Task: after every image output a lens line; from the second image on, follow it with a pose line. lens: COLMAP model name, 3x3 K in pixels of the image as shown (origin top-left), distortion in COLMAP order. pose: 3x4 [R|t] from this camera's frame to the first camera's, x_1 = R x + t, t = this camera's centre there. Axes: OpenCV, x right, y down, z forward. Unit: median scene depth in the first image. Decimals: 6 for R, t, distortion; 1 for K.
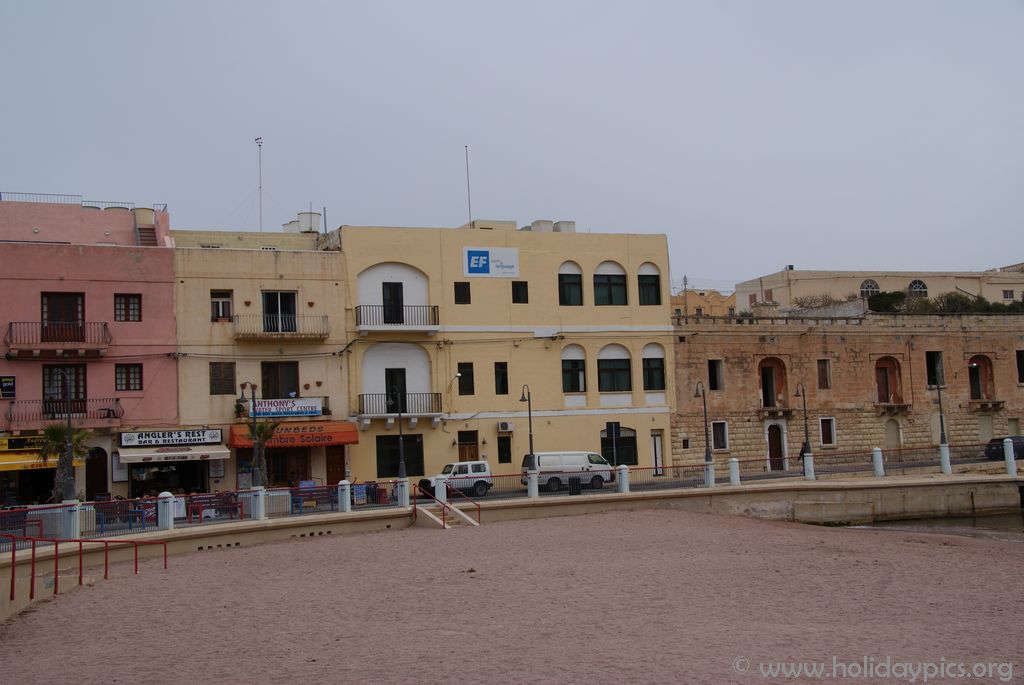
lens RADIAL K [[1233.2, 0, 512.0], [0, 1233.2, 342.5], [0, 0, 1]] dist [-0.022590, 0.363428]
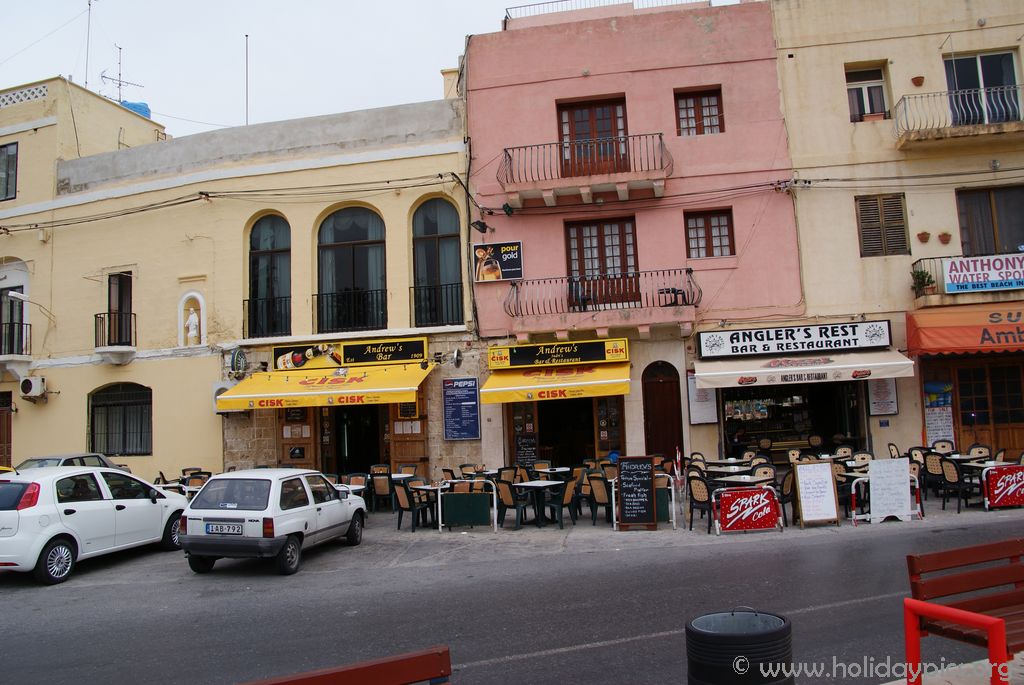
lens RADIAL K [[810.9, 0, 512.0], [0, 810.9, 342.5], [0, 0, 1]] dist [-0.183300, 0.132115]
pose [[0.819126, -0.046960, -0.571688, -0.181447], [0.059551, 0.998220, 0.003328, 0.069835], [0.570514, -0.036771, 0.820464, 0.656958]]
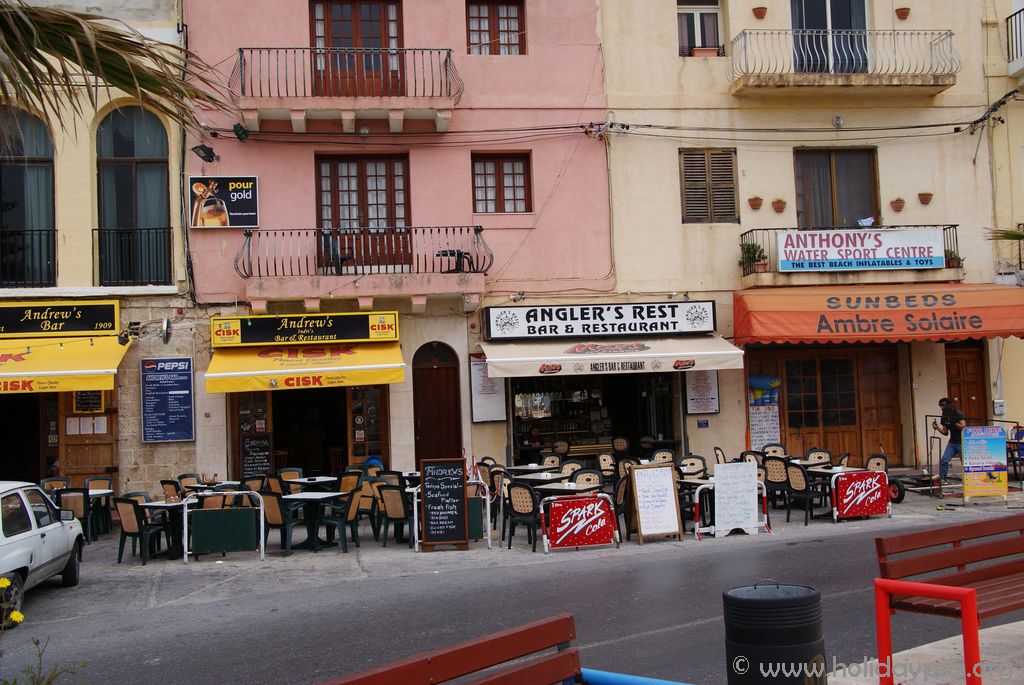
lens RADIAL K [[1121.7, 0, 512.0], [0, 1121.7, 342.5], [0, 0, 1]] dist [-0.012489, 0.029925]
pose [[0.961385, -0.009179, -0.275055, -0.198608], [0.021894, 0.998827, 0.043195, 0.067116], [0.274336, -0.047549, 0.960458, 0.618831]]
